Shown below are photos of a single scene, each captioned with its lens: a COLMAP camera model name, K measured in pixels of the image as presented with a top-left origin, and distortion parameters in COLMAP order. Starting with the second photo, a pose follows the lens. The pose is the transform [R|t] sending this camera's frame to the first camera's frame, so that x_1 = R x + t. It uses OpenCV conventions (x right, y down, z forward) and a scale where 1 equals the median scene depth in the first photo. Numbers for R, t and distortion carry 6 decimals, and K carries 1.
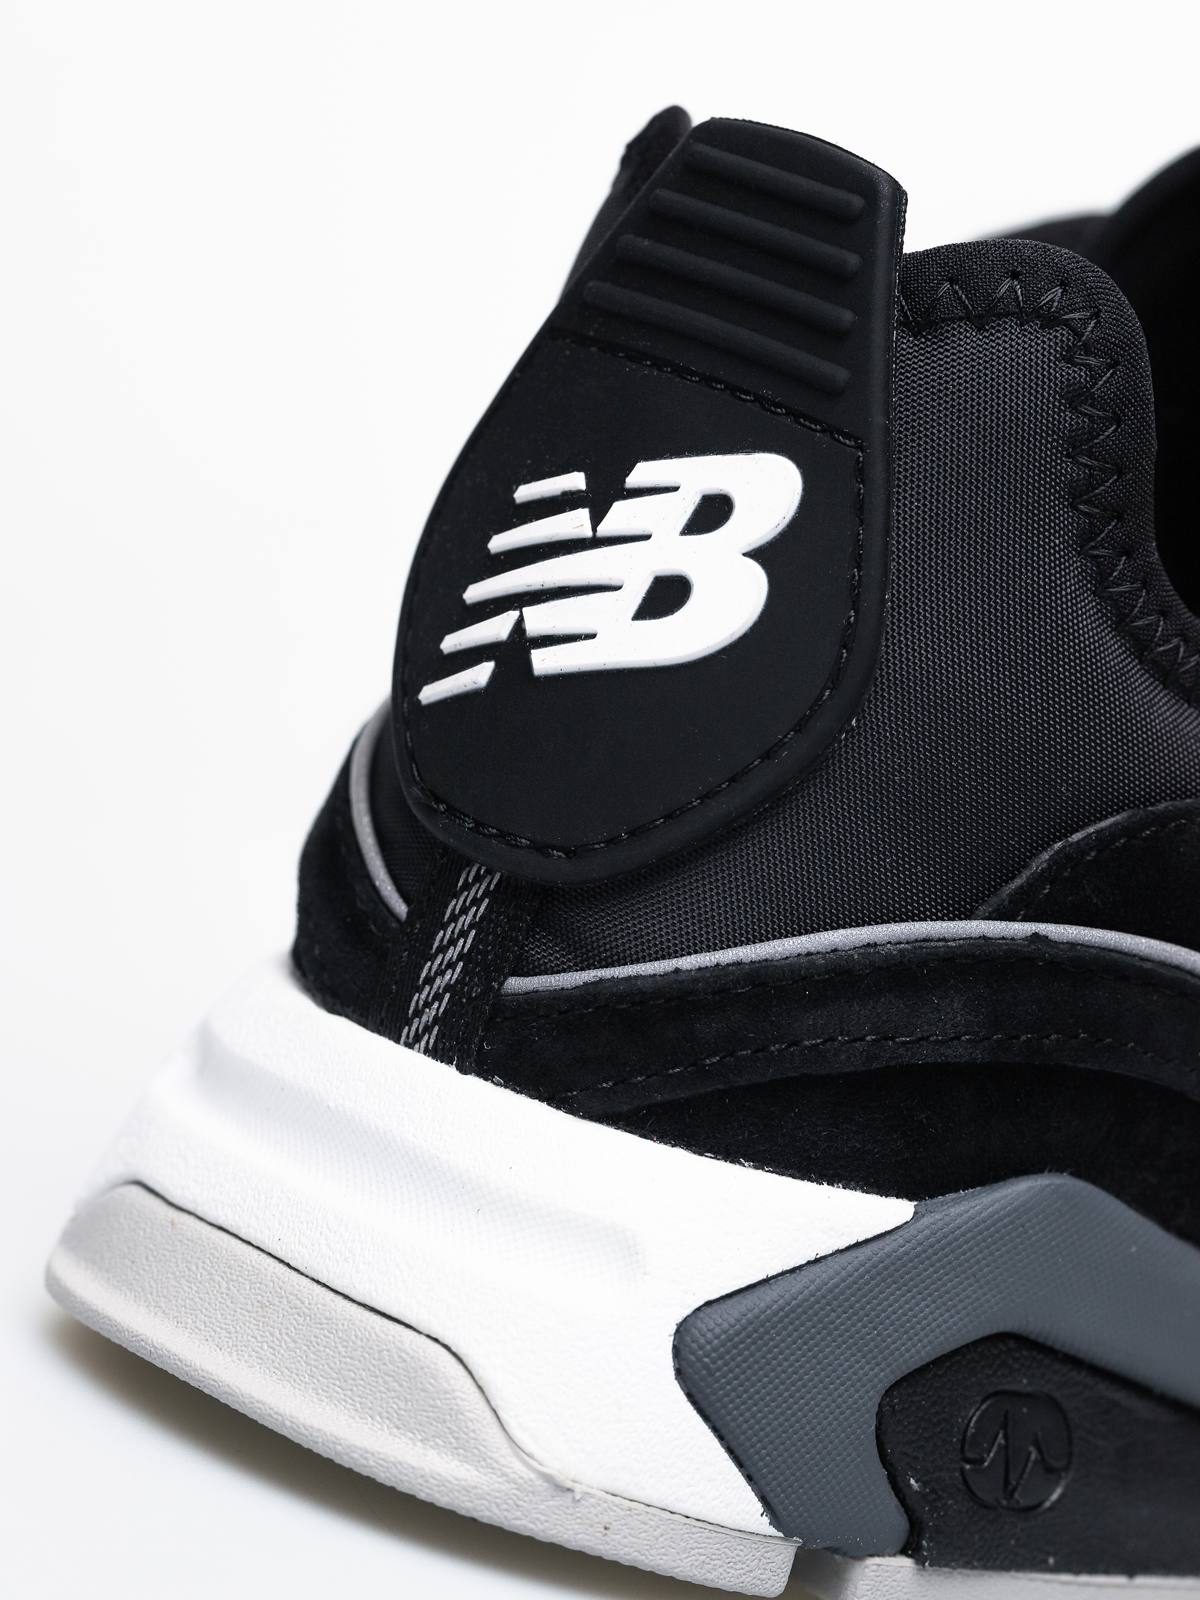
lens RADIAL K [[6305.6, 0, 600.2], [0, 6305.6, 797.6], [0, 0, 1]] dist [-0.050513, 0.000000]
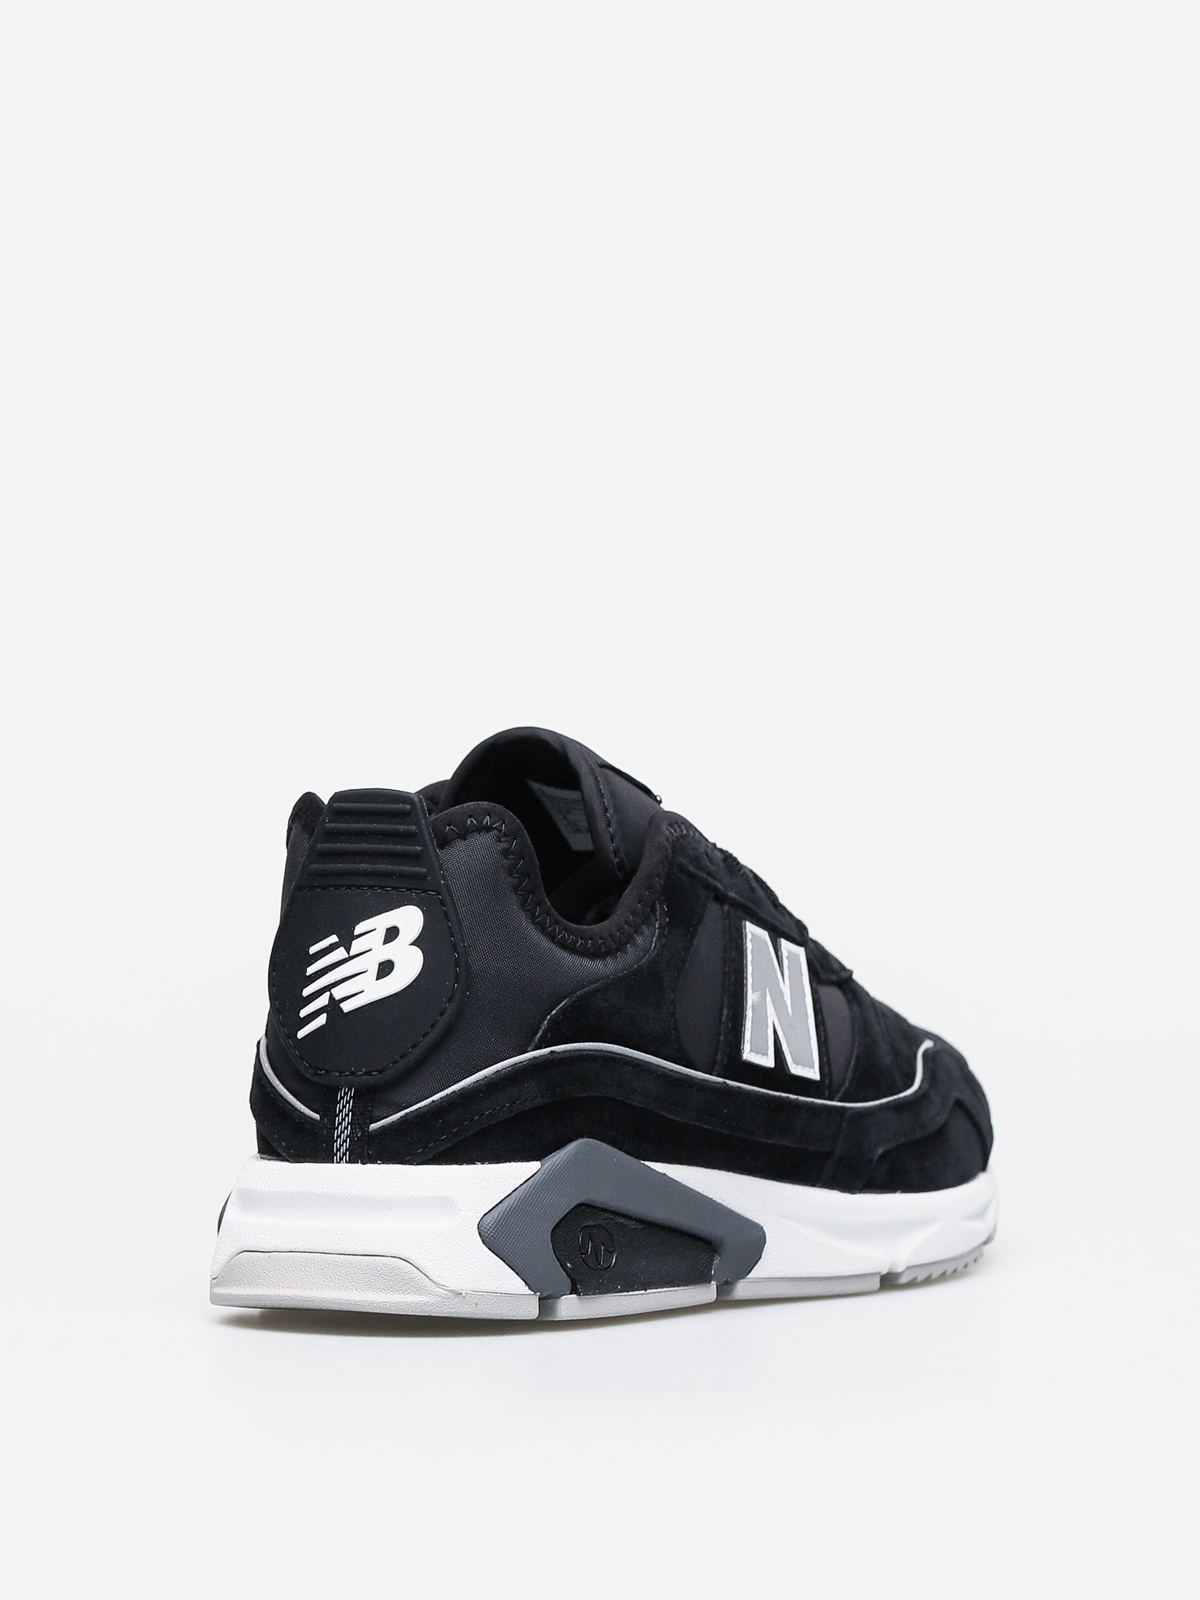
lens RADIAL K [[6305.6, 0, 600.3], [0, 6305.6, 800.6], [0, 0, 1]] dist [-0.050513, 0.000000]
pose [[0.930880, -0.281023, 0.233429, -0.500989], [0.300768, 0.952221, -0.053046, 0.068125], [-0.207369, 0.119587, 0.970926, -1.590998]]
